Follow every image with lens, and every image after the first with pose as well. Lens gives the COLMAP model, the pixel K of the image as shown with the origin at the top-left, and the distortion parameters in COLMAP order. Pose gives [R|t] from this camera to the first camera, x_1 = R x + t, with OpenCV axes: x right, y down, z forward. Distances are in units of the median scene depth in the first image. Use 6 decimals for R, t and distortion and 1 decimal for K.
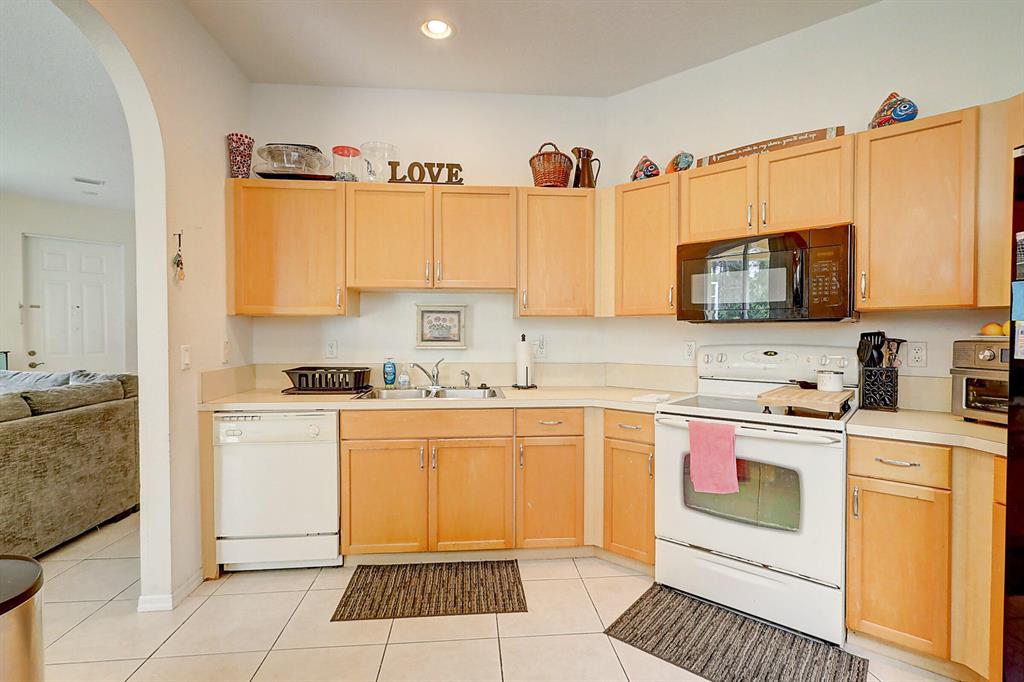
lens RADIAL K [[481.1, 0, 508.6], [0, 481.1, 344.7], [0, 0, 1]] dist [0.000484, 0.000444]
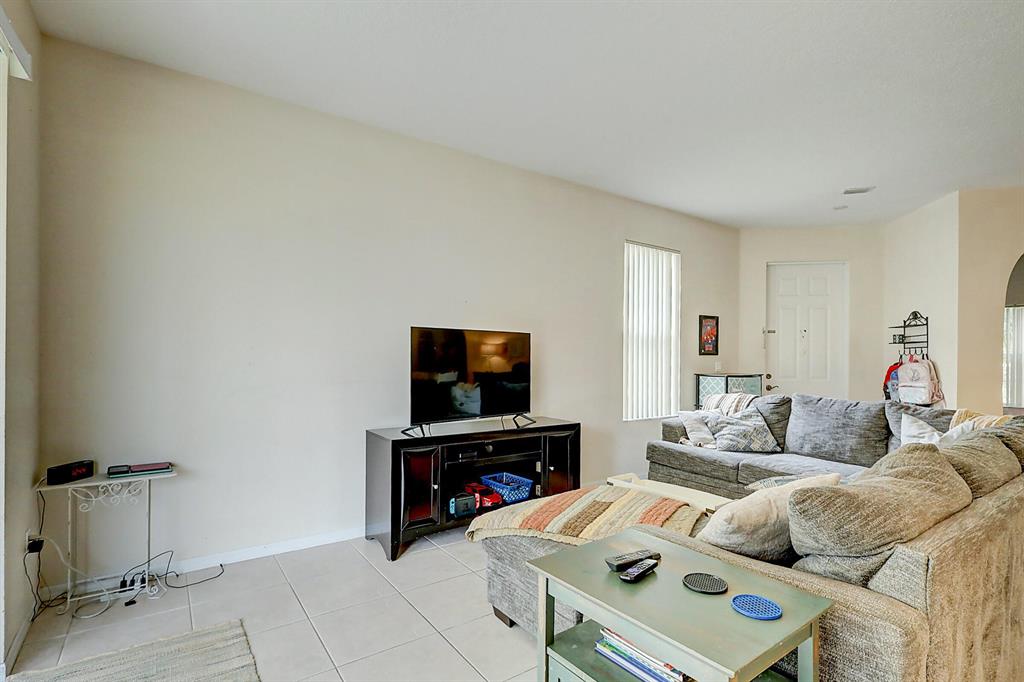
lens RADIAL K [[498.9, 0, 518.1], [0, 498.9, 355.6], [0, 0, 1]] dist [0.000474, 0.000188]
pose [[0.509494, 0.003292, -0.860468, -0.681173], [-0.028230, 0.999518, -0.012891, 0.004150], [0.860011, 0.030859, 0.509341, -0.048861]]
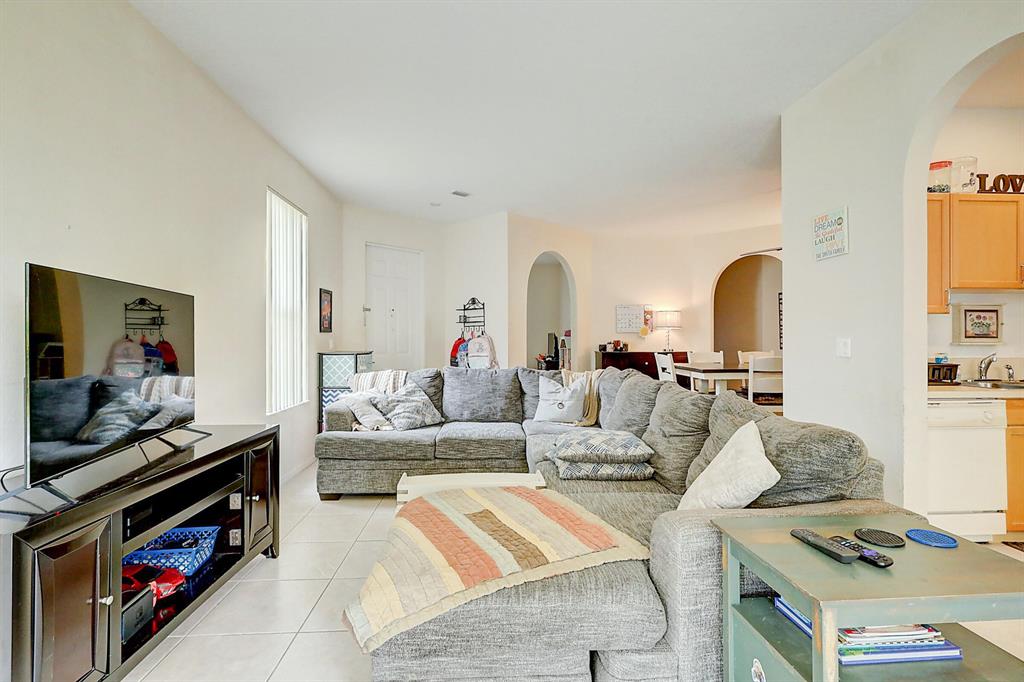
lens RADIAL K [[484.4, 0, 506.9], [0, 484.4, 335.0], [0, 0, 1]] dist [0.001838, 0.000634]
pose [[0.999238, -0.002912, -0.038932, -1.290409], [0.001814, 0.999601, -0.028191, 0.017105], [0.038998, 0.028099, 0.998844, -0.145706]]
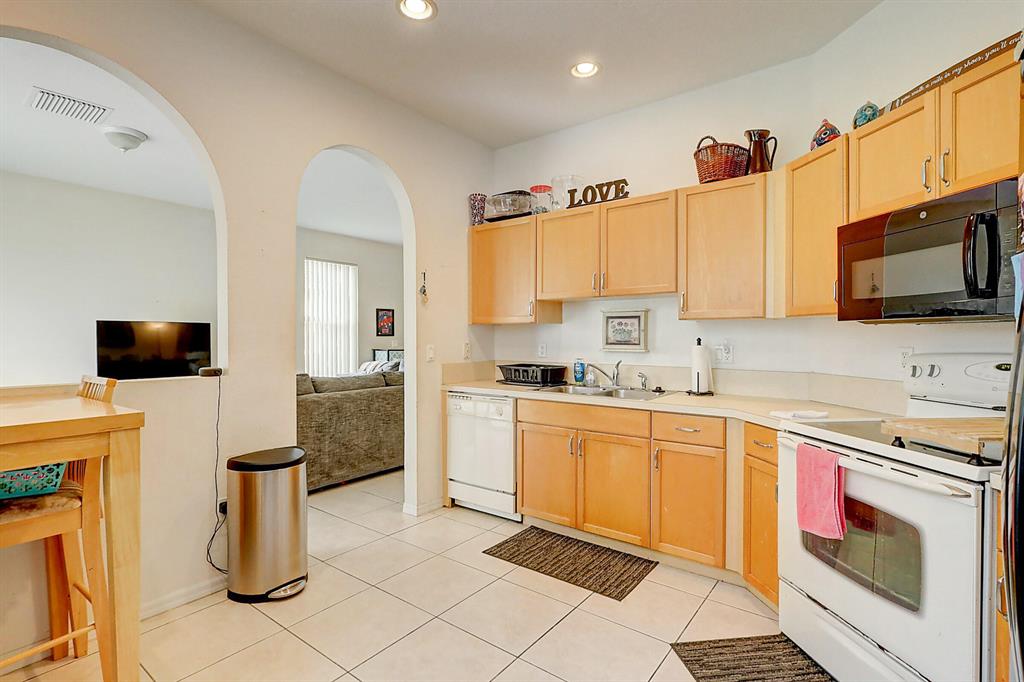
lens RADIAL K [[485.2, 0, 510.0], [0, 485.2, 345.1], [0, 0, 1]] dist [0.000925, 0.000912]
pose [[0.740424, 0.010199, -0.672063, 0.442798], [-0.014604, 0.999893, -0.000916, -0.001317], [0.671981, 0.010493, 0.740494, 0.034461]]
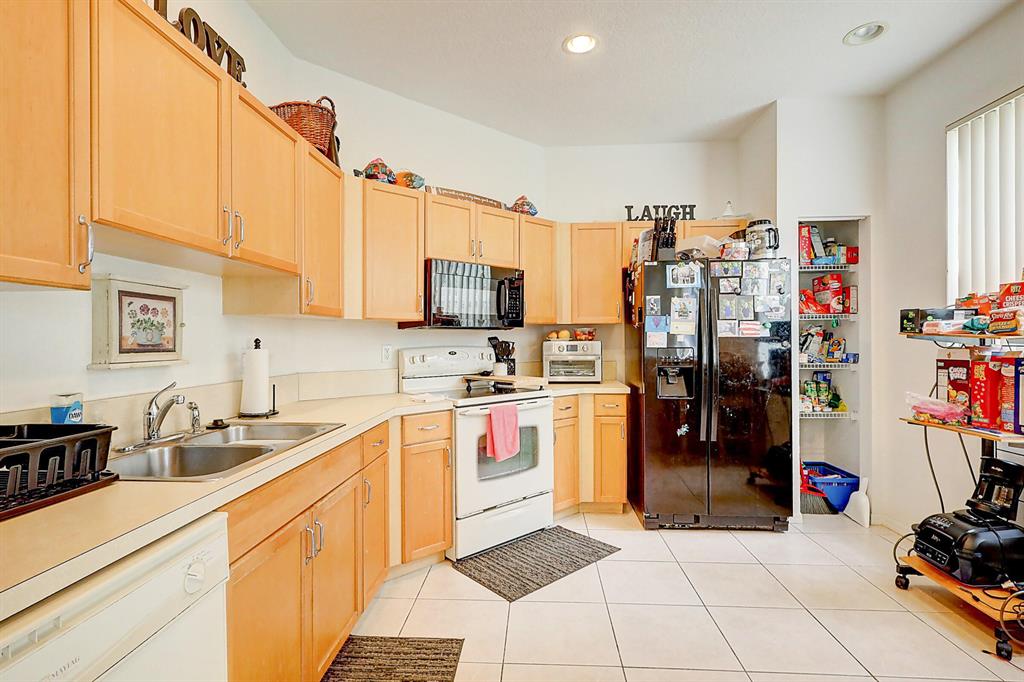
lens RADIAL K [[493.7, 0, 509.7], [0, 493.7, 338.7], [0, 0, 1]] dist [0.000935, 0.000428]
pose [[0.145728, -0.000010, 0.989325, -0.682892], [0.026756, 0.999634, -0.003931, -0.009925], [-0.988963, 0.027043, 0.145675, 0.590885]]
